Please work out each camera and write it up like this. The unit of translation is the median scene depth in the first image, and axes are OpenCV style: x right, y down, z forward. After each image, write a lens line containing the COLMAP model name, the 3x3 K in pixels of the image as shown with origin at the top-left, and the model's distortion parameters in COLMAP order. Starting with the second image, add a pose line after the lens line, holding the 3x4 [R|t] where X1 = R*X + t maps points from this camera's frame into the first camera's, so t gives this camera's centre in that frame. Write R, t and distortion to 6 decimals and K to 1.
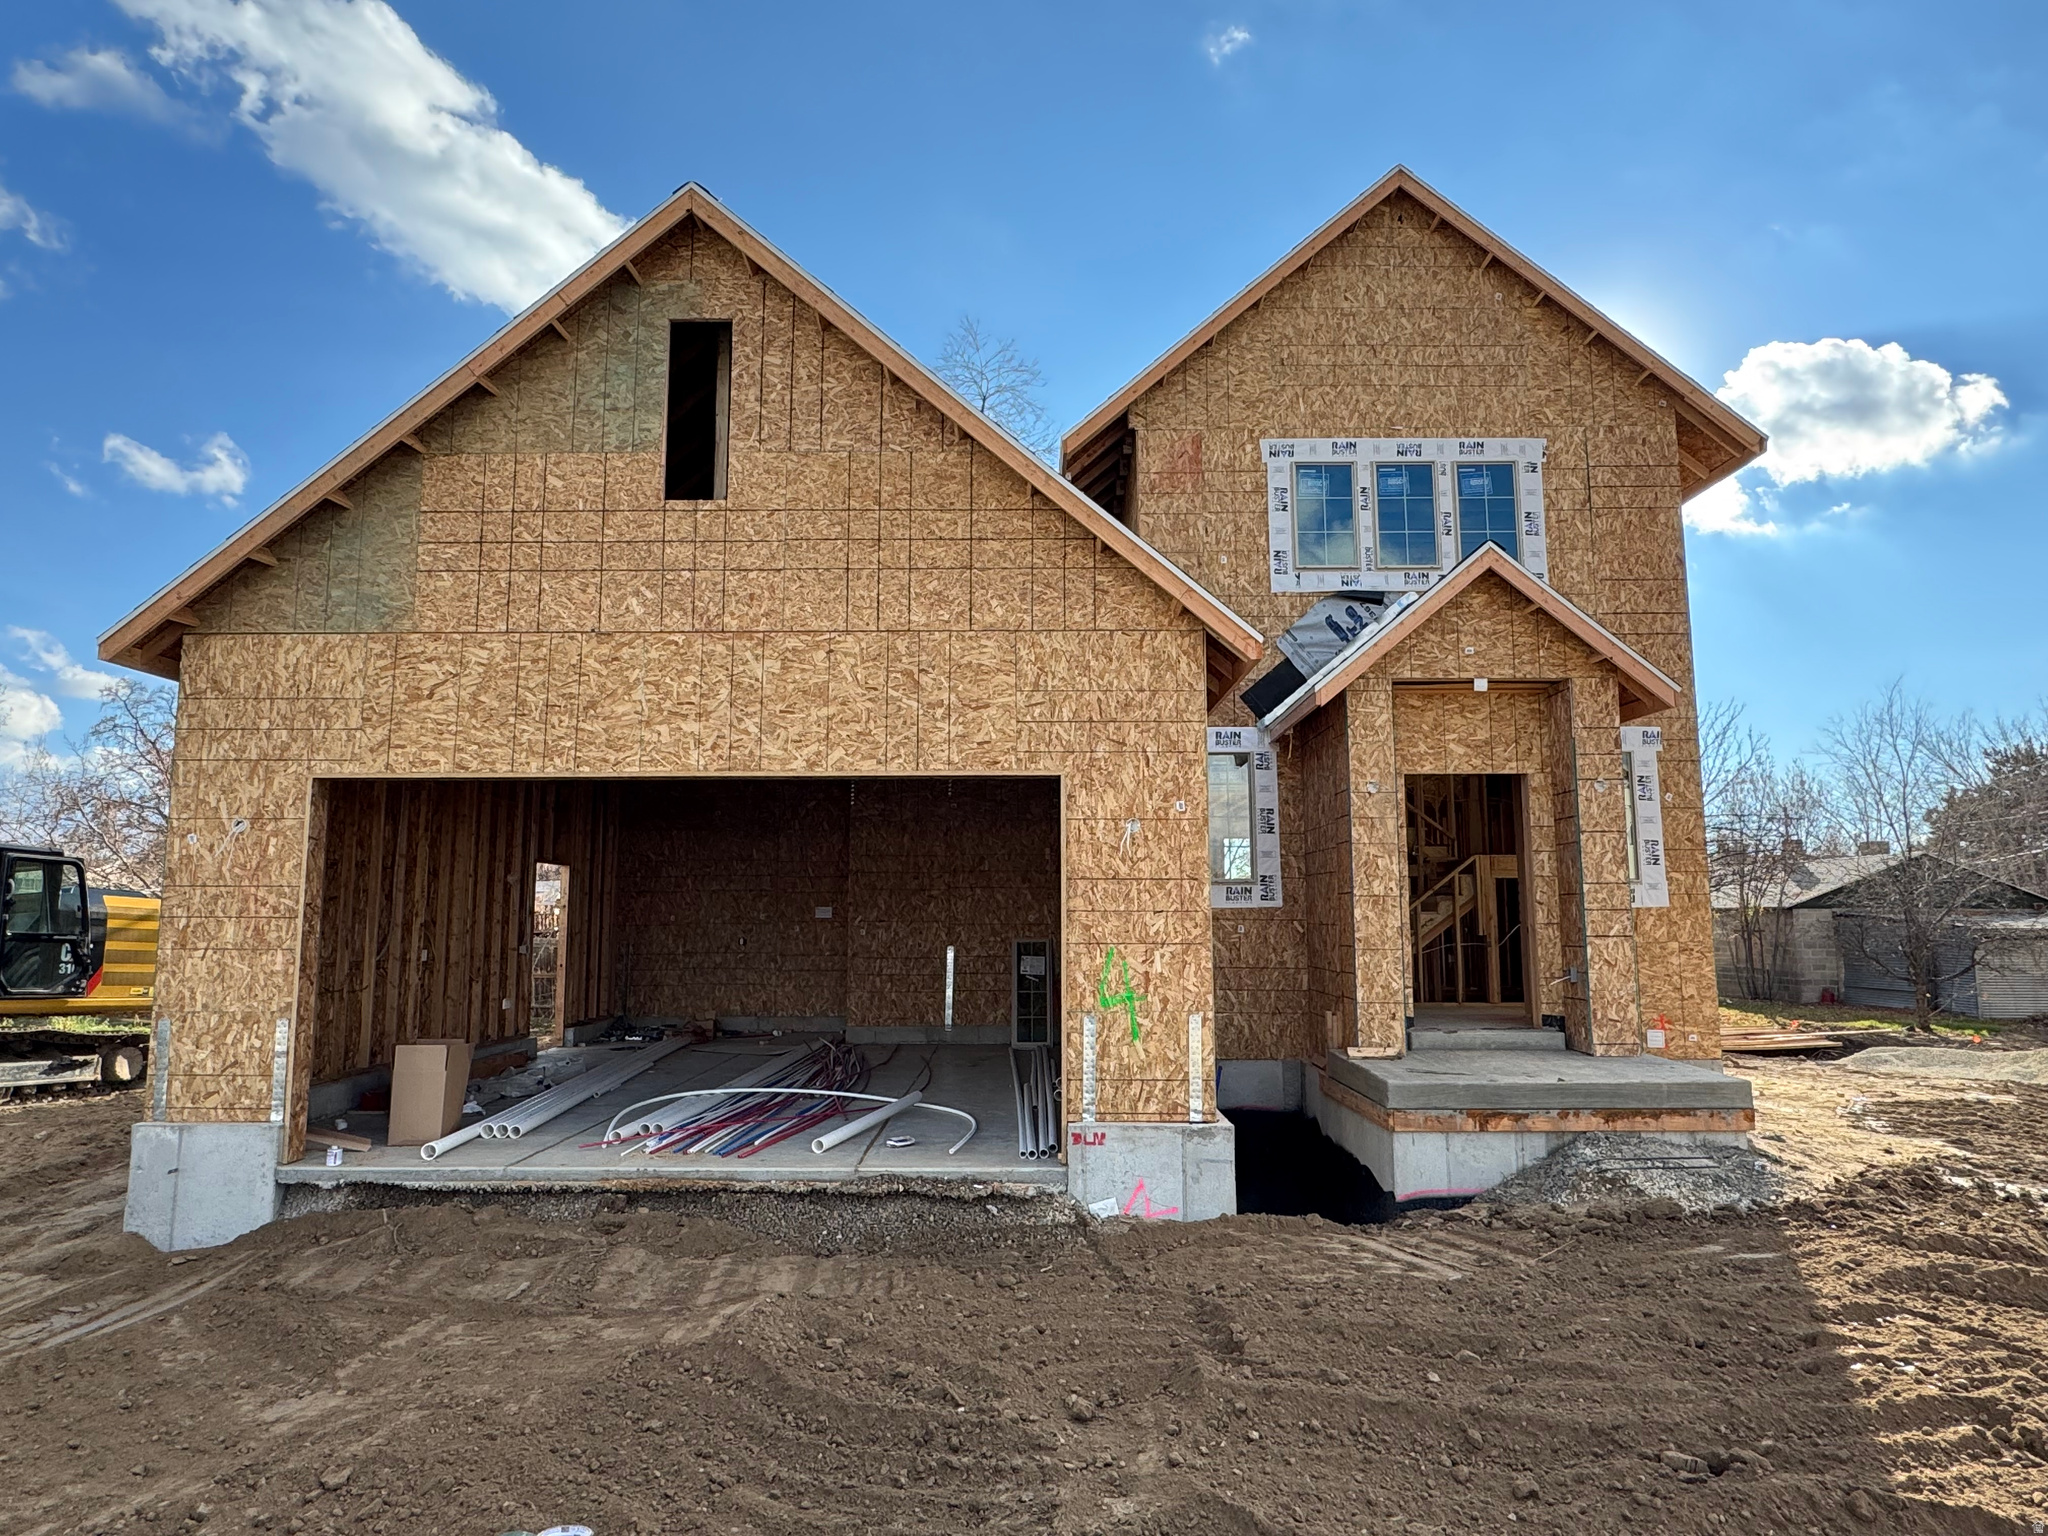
lens RADIAL K [[1266.9, 0, 1021.1], [0, 1266.9, 769.1], [0, 0, 1]] dist [-0.001815, -0.000066]
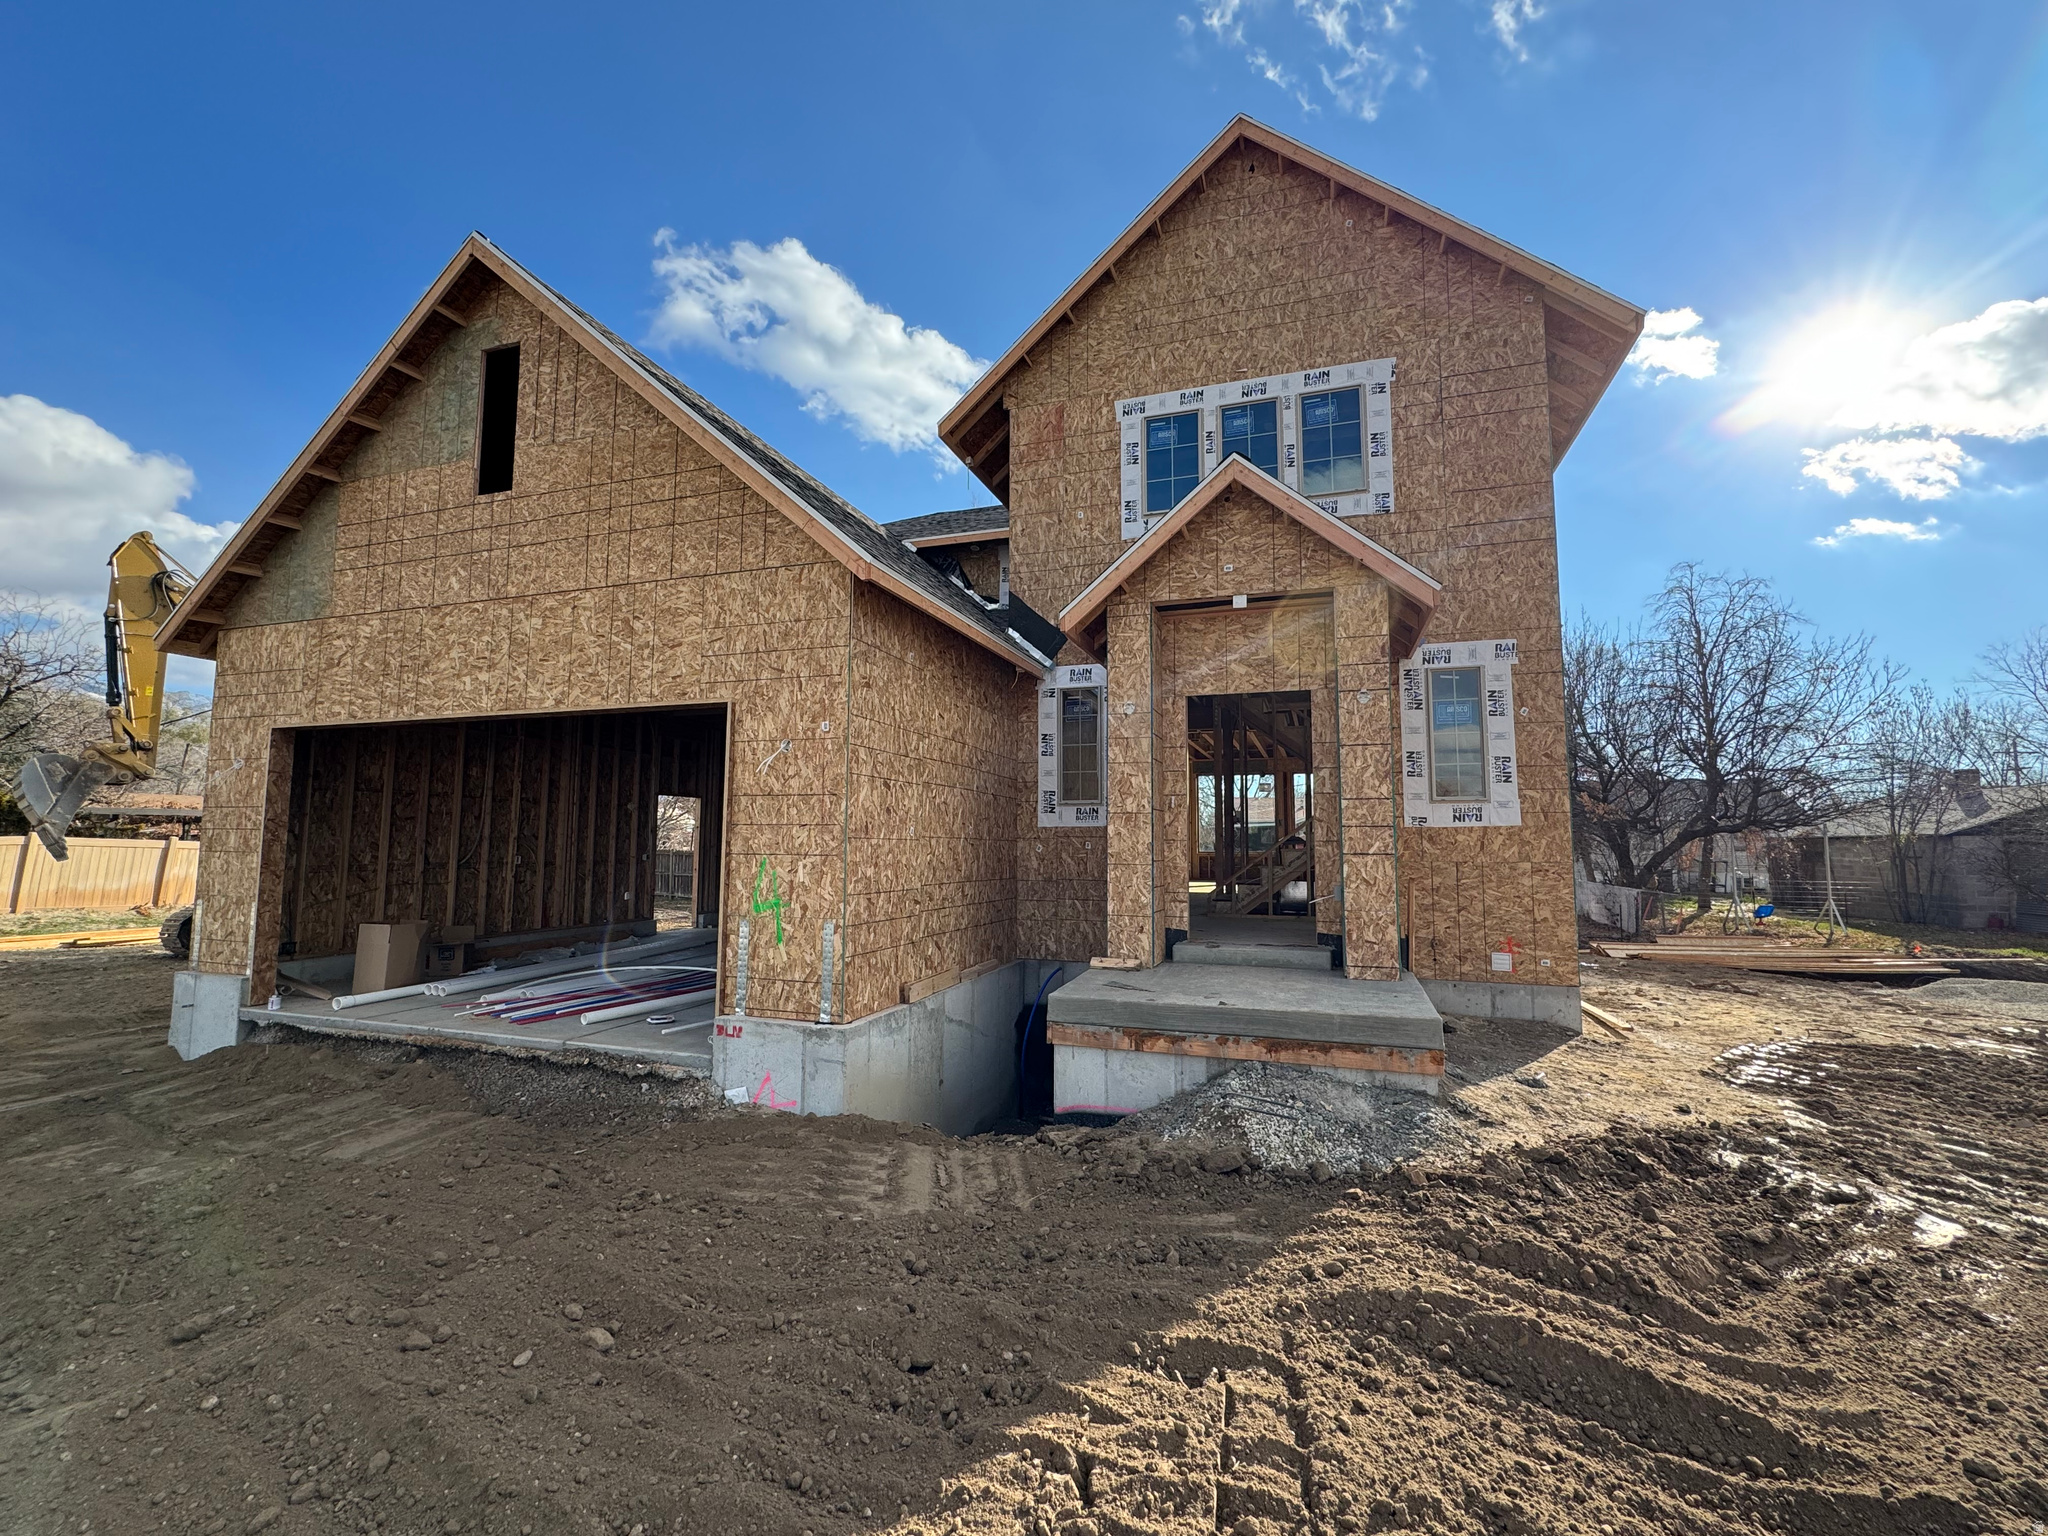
lens RADIAL K [[888.3, 0, 1024.4], [0, 888.3, 768.8], [0, 0, 1]] dist [-0.000778, -0.000266]
pose [[0.947734, -0.020388, -0.318409, 0.501027], [0.031214, 0.999094, 0.028933, 0.046729], [0.317530, -0.037360, 0.947512, 0.332211]]
